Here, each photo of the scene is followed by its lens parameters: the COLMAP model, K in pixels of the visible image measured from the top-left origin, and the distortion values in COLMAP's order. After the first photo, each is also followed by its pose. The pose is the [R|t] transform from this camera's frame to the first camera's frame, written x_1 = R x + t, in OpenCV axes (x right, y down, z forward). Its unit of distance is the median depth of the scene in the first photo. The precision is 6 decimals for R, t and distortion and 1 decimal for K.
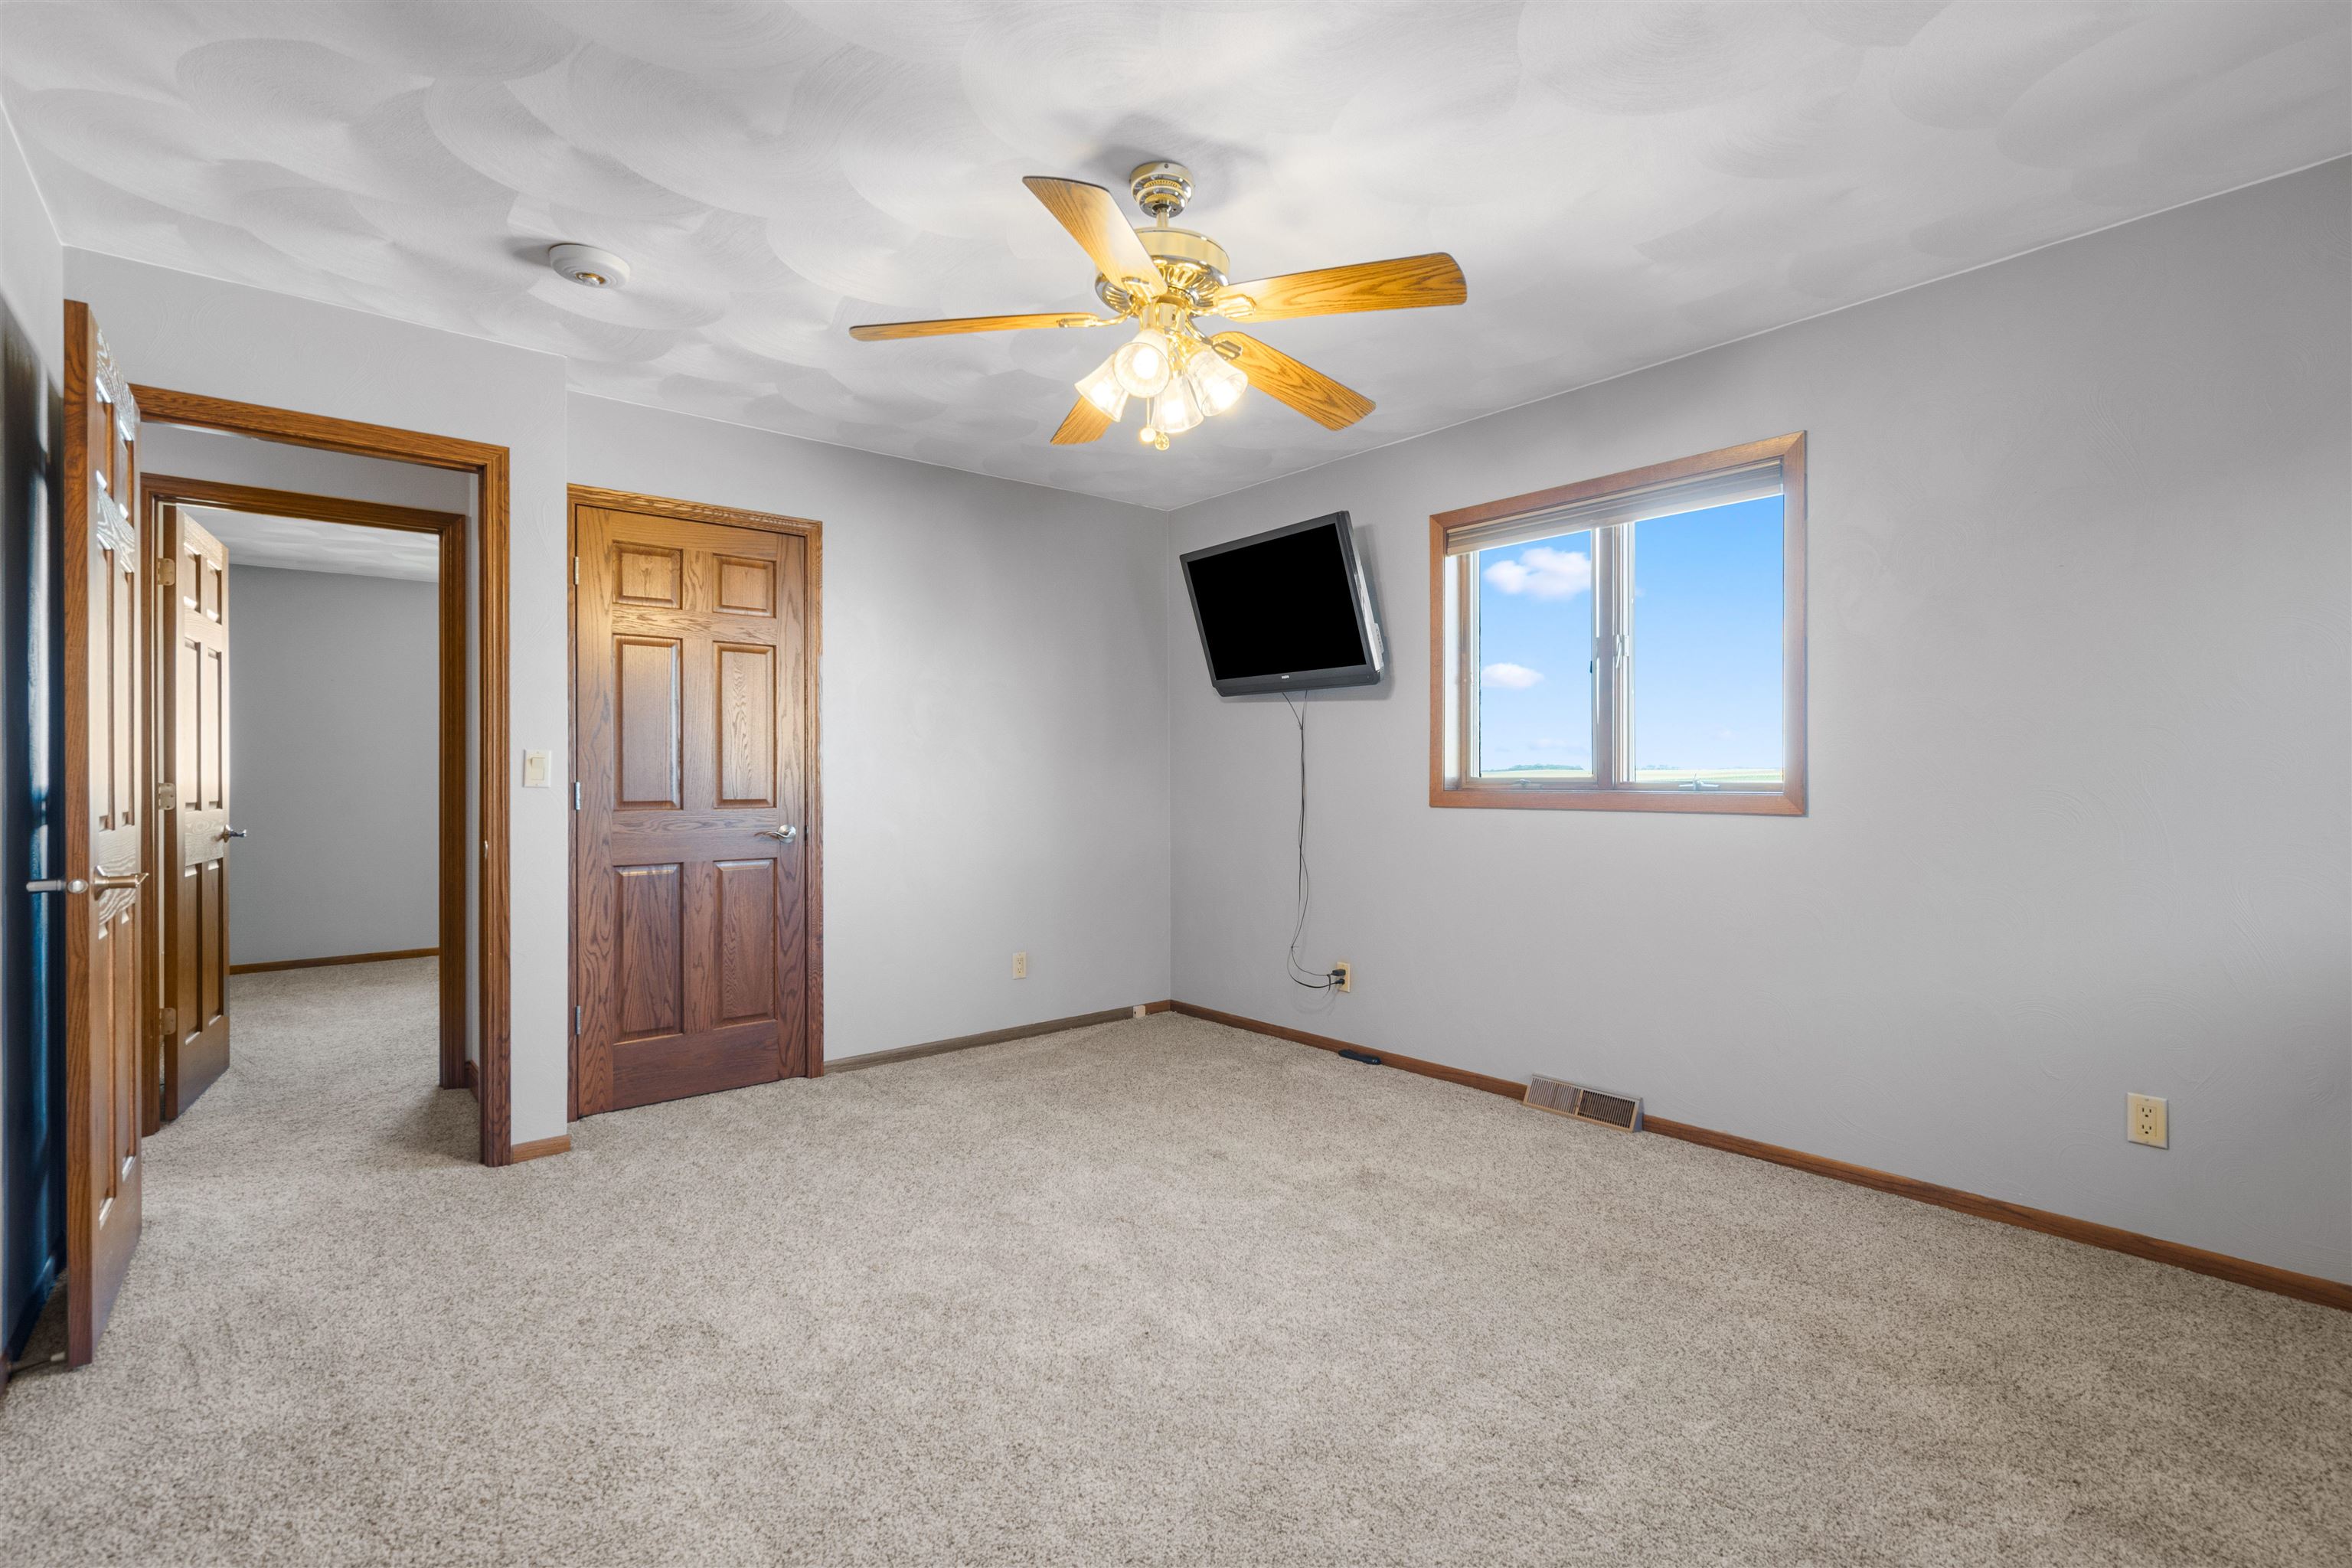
lens RADIAL K [[1062.9, 0, 1169.0], [0, 1062.9, 772.2], [0, 0, 1]] dist [-0.001867, 0.000507]
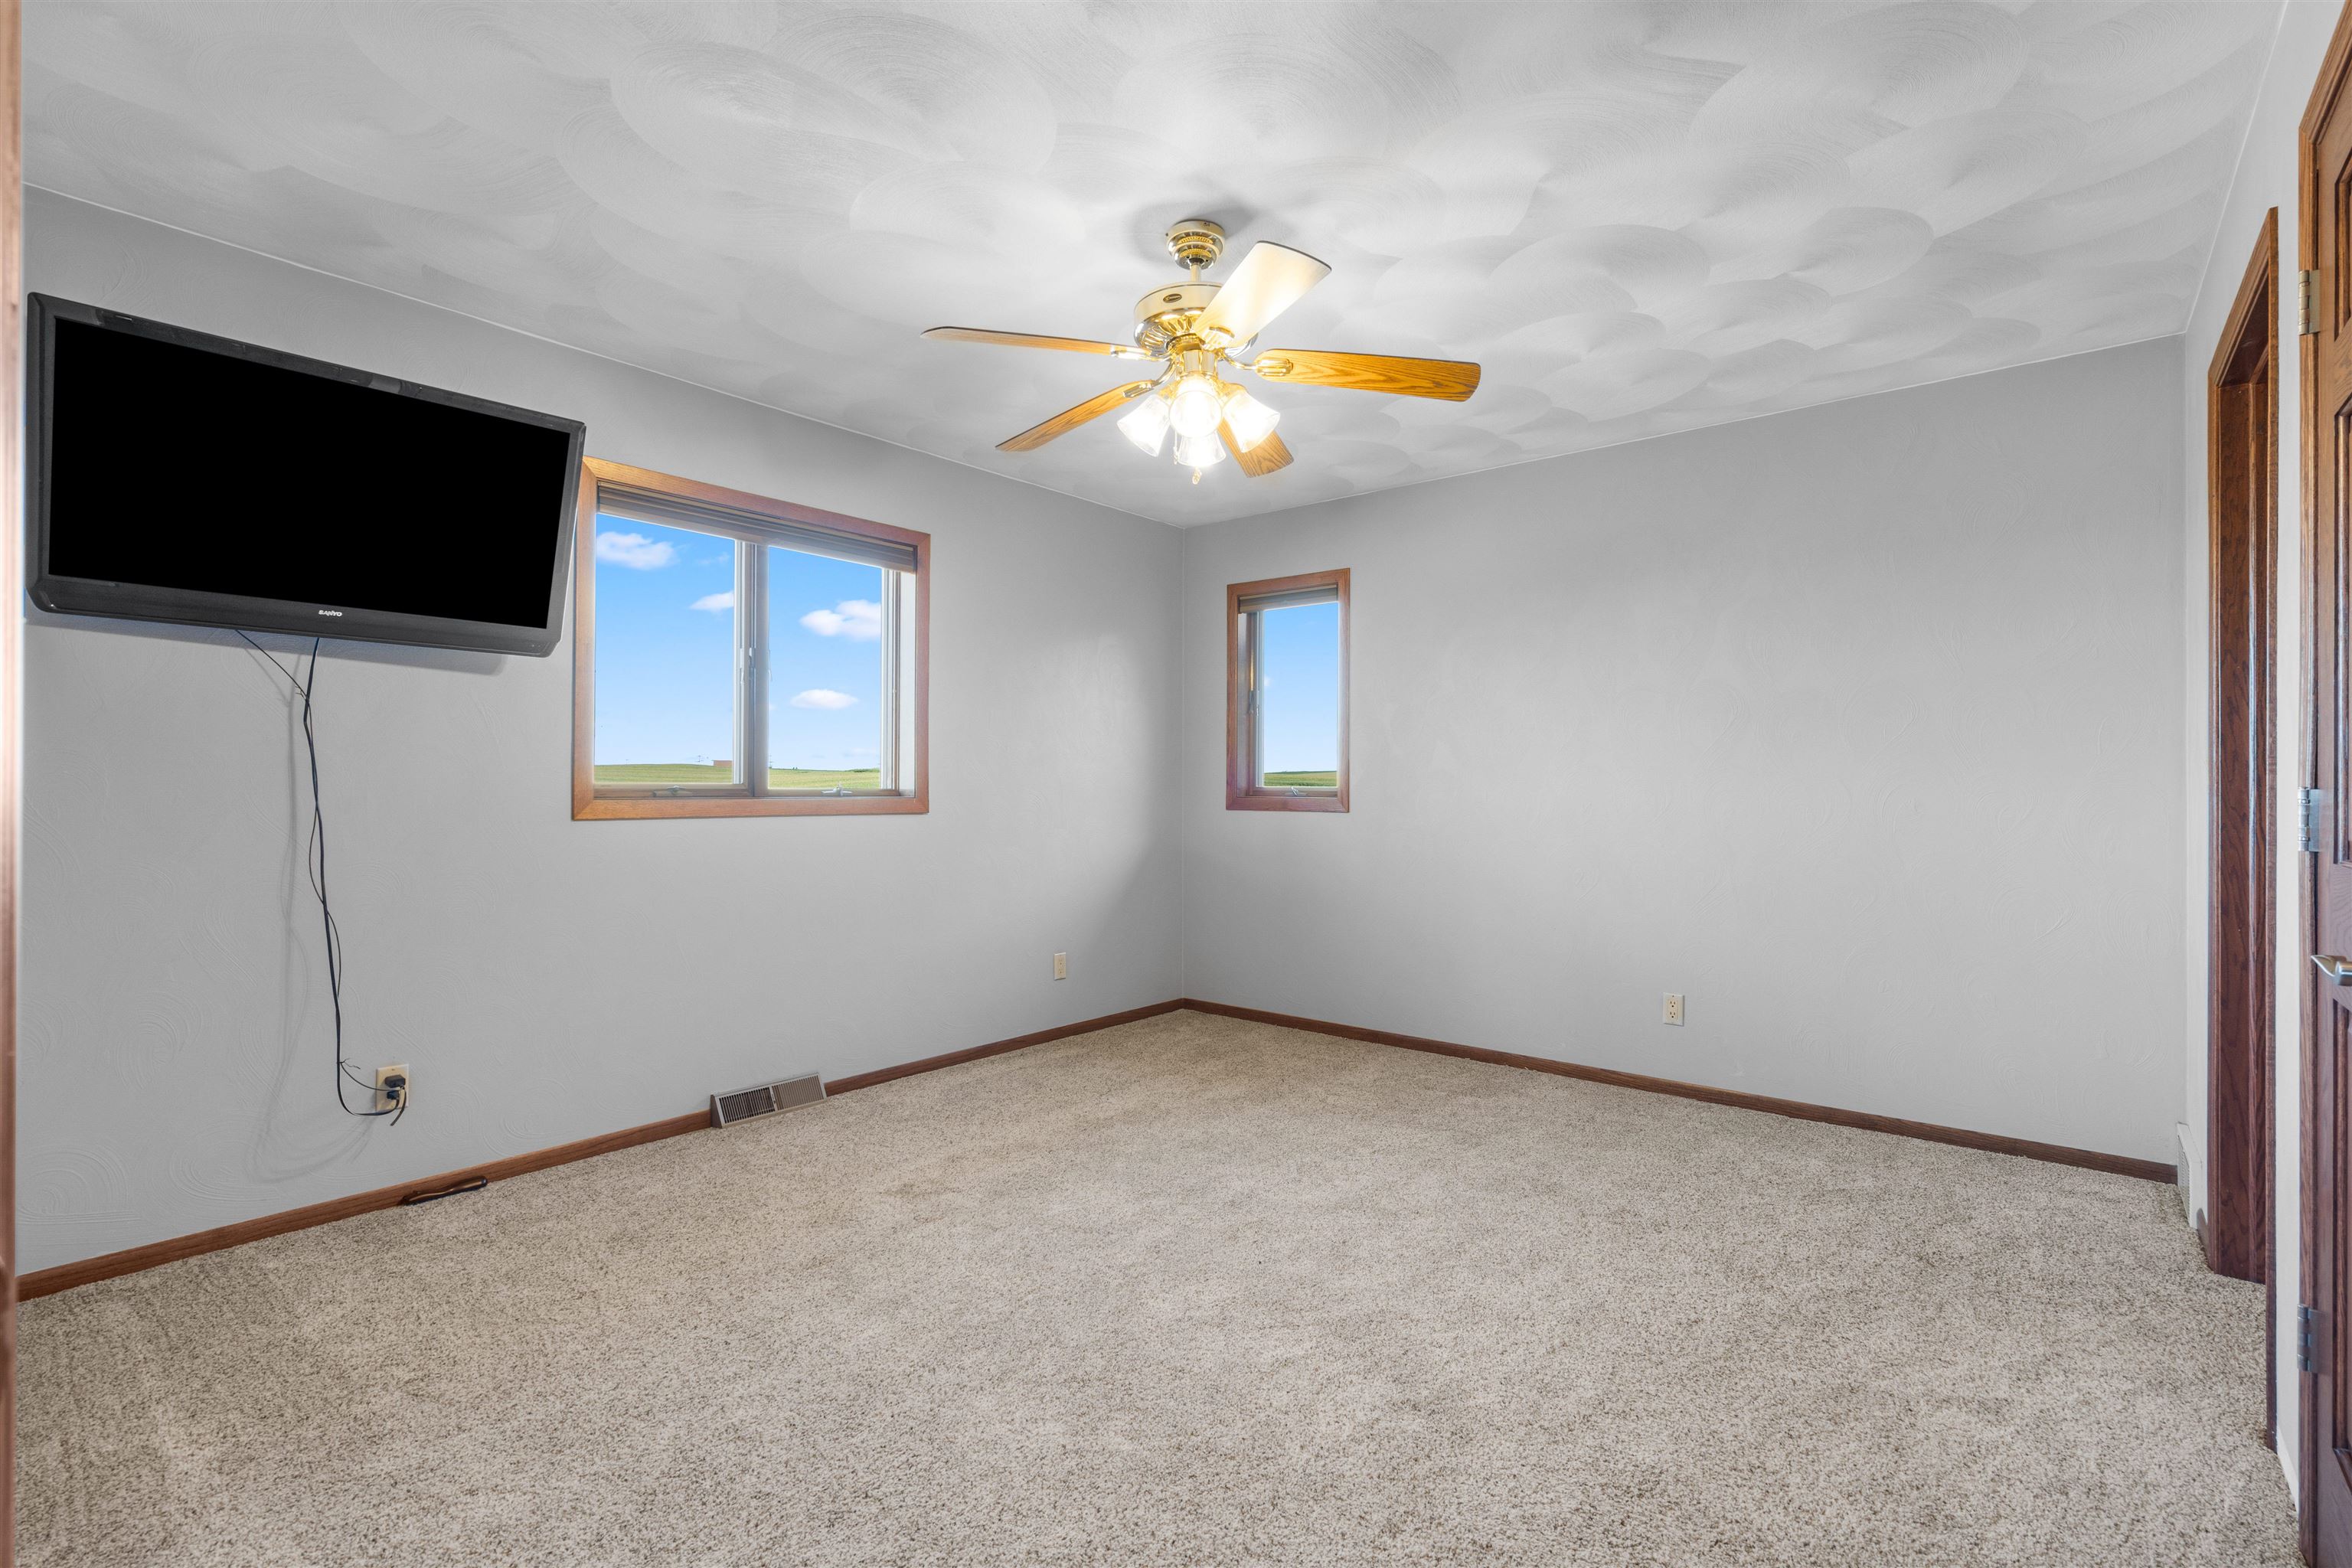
lens RADIAL K [[1062.9, 0, 1170.8], [0, 1062.9, 782.5], [0, 0, 1]] dist [-0.001867, 0.000507]
pose [[-0.132987, 0.002681, 0.991114, -0.692945], [0.009456, 0.999954, -0.001436, 0.014256], [-0.991073, 0.009181, -0.133006, 0.777299]]
